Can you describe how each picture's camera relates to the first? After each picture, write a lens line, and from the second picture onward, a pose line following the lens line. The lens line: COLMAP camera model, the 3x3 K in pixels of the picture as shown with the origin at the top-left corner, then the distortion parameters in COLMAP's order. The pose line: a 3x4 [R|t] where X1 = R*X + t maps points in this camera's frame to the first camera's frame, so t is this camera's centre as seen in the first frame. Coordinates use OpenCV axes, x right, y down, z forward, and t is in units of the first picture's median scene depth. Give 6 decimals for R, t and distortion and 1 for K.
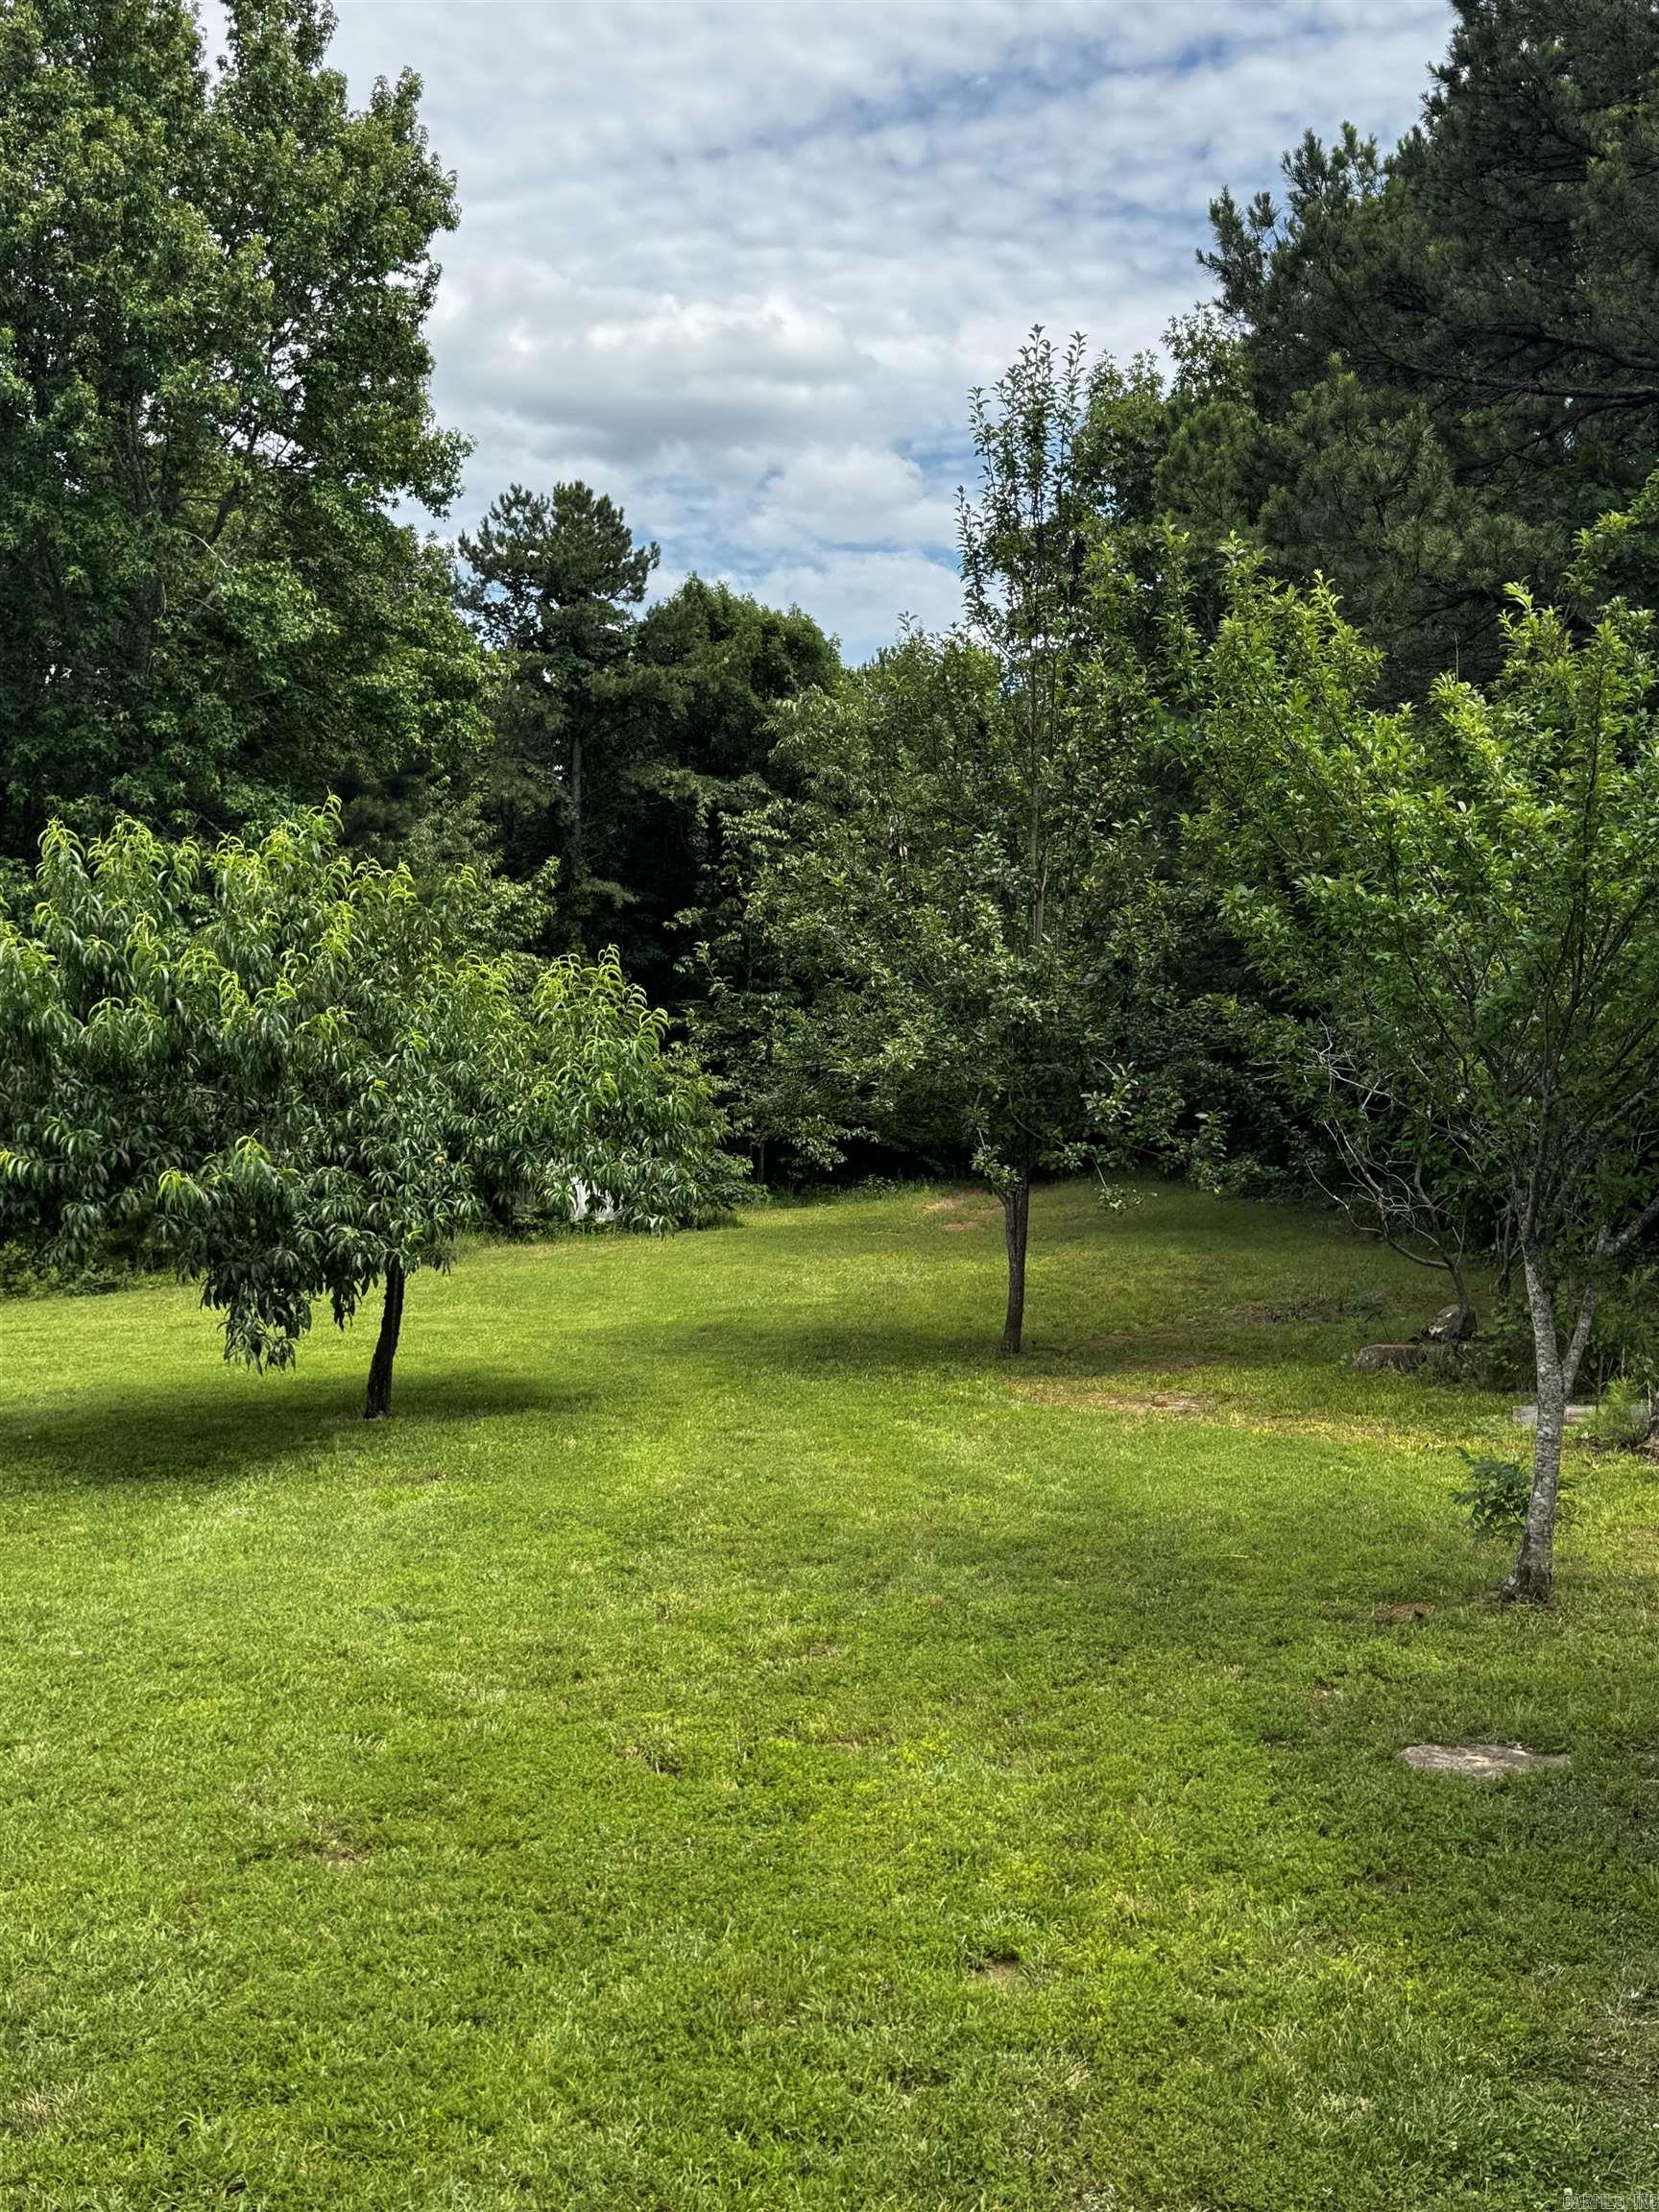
lens RADIAL K [[2367.6, 0, 829.5], [0, 2367.6, 1106.0], [0, 0, 1]] dist [0.238202, -0.569811]
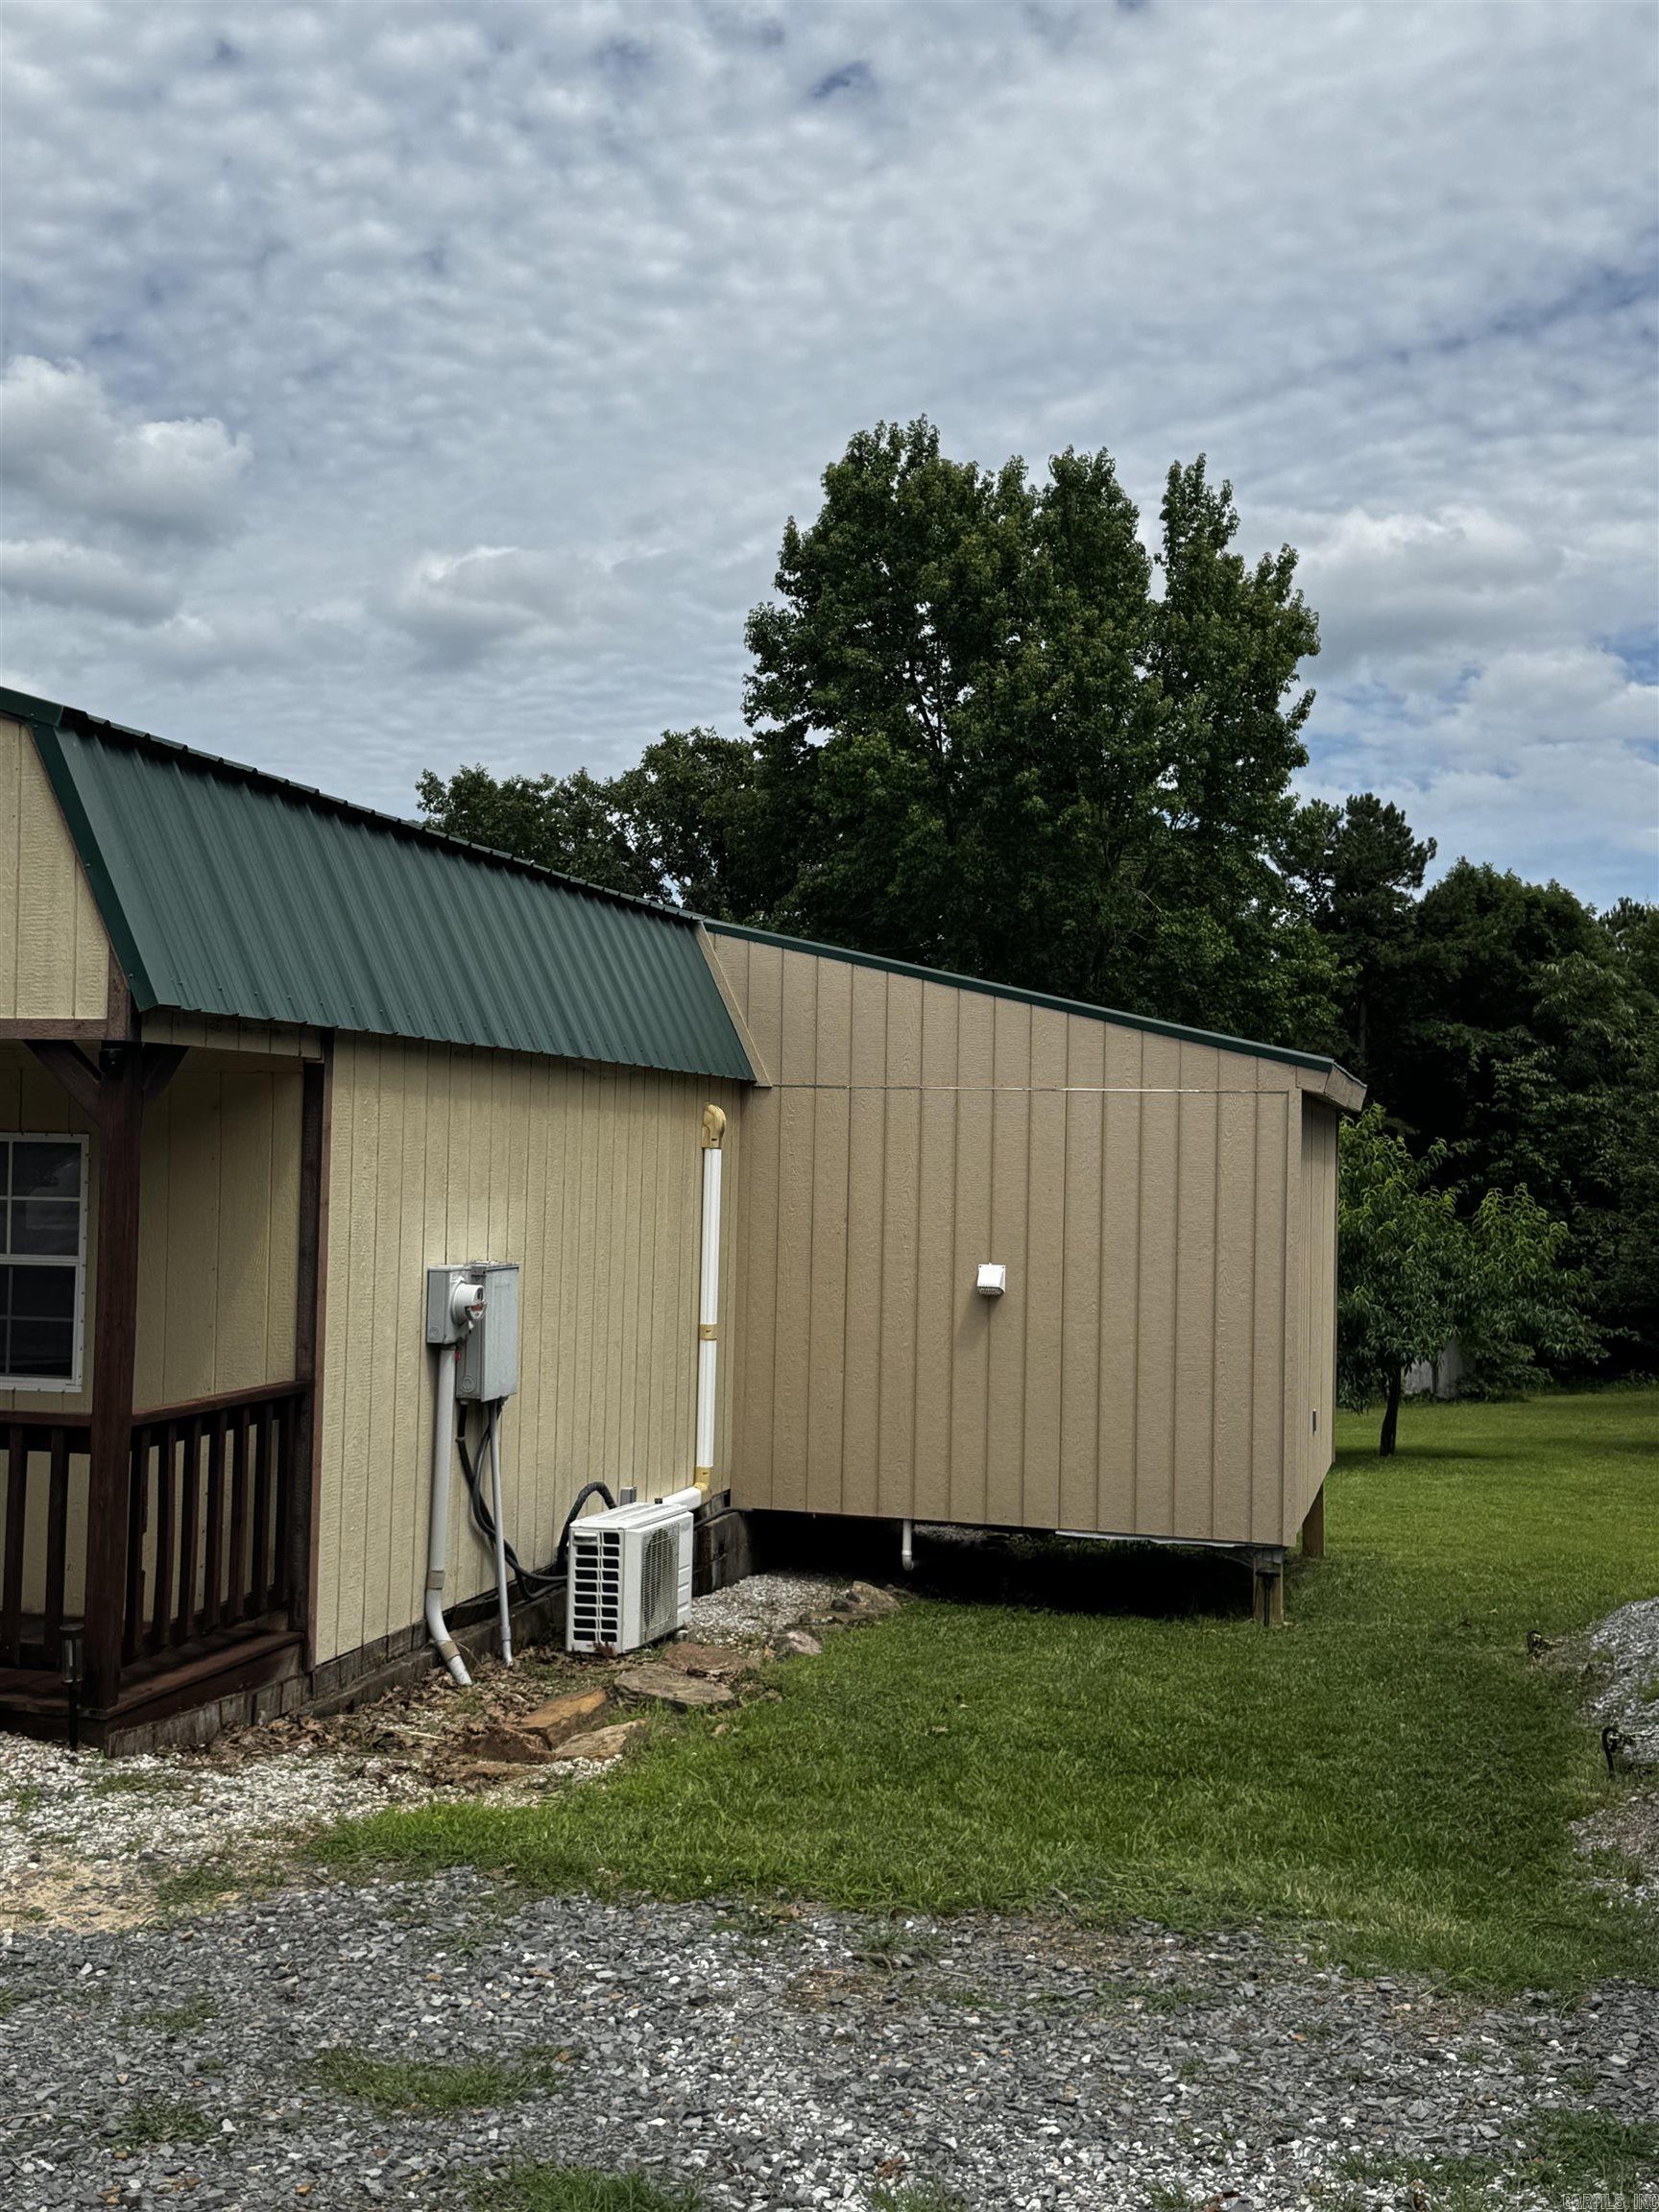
lens RADIAL K [[2367.6, 0, 829.5], [0, 2367.6, 1106.0], [0, 0, 1]] dist [0.238202, -0.569811]
pose [[0.959693, -0.004897, -0.281006, -0.026728], [-0.020307, 0.996026, -0.086711, 0.011208], [0.280315, 0.088923, 0.955781, -0.246607]]
